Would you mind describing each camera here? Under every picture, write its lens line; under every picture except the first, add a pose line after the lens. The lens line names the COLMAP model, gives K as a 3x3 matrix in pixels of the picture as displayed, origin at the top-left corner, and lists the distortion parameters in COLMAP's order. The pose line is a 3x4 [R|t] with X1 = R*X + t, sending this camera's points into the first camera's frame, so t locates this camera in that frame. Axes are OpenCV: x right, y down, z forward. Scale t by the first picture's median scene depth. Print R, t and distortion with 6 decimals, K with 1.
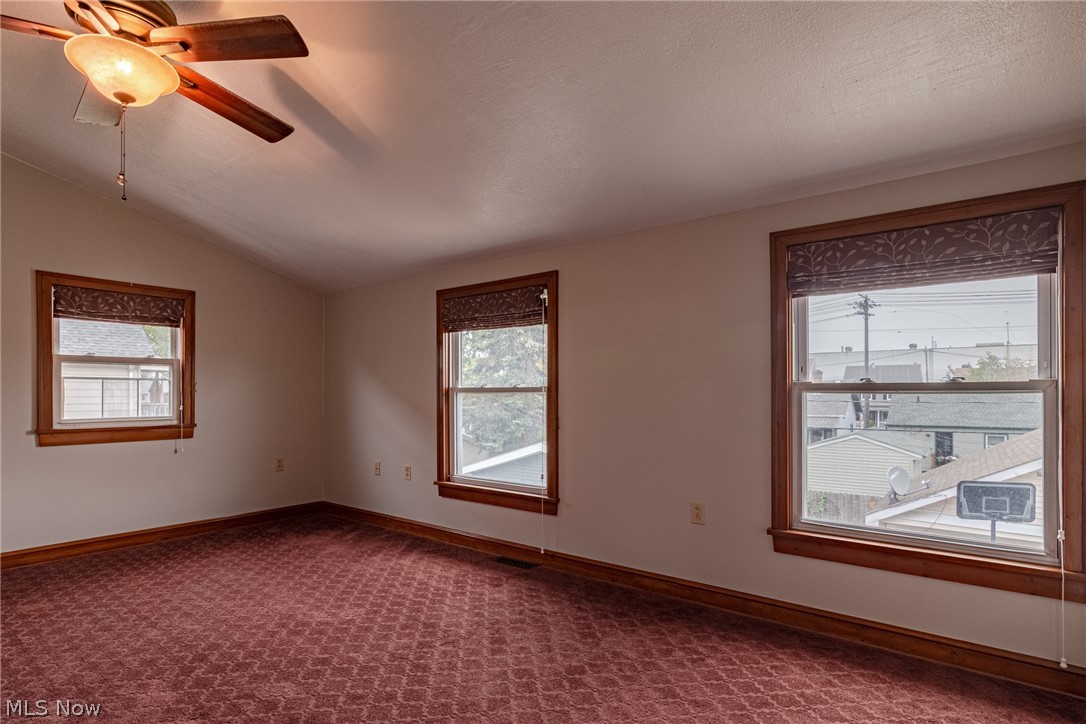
lens RADIAL K [[530.9, 0, 552.1], [0, 530.9, 387.9], [0, 0, 1]] dist [-0.001444, -0.000019]
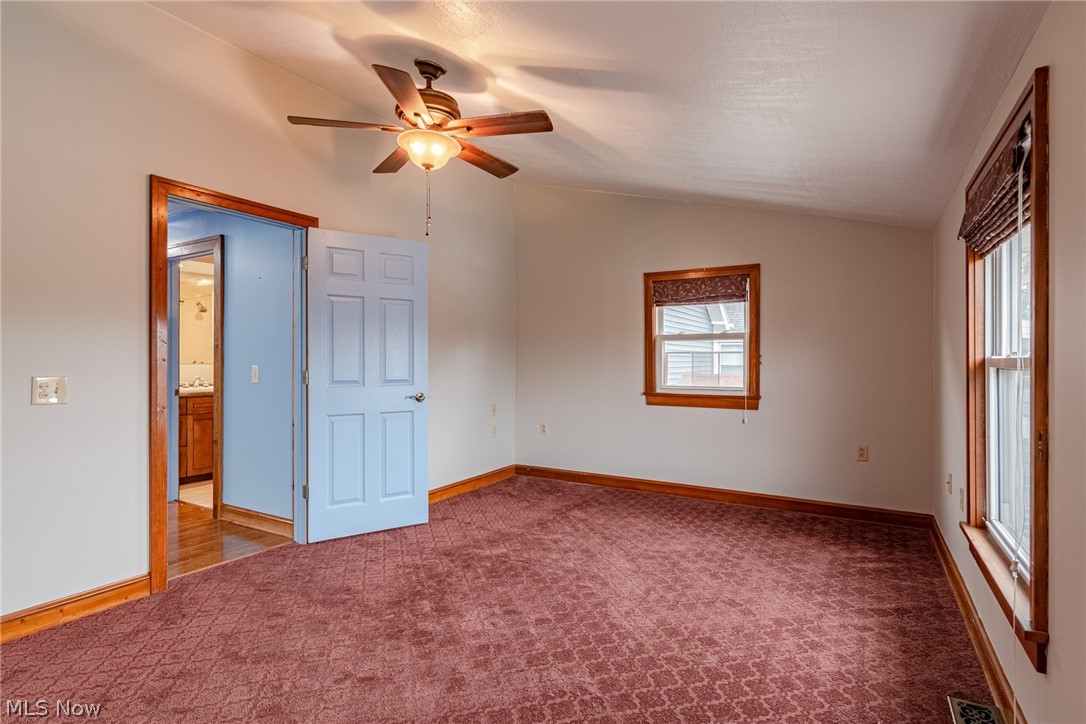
lens RADIAL K [[555.3, 0, 543.0], [0, 555.3, 362.0], [0, 0, 1]] dist [-0.001494, -0.000048]
pose [[0.110646, 0.000542, -0.993860, 0.354057], [0.005185, 0.999986, 0.001123, -0.000033], [0.993846, -0.005277, 0.110642, 0.525034]]
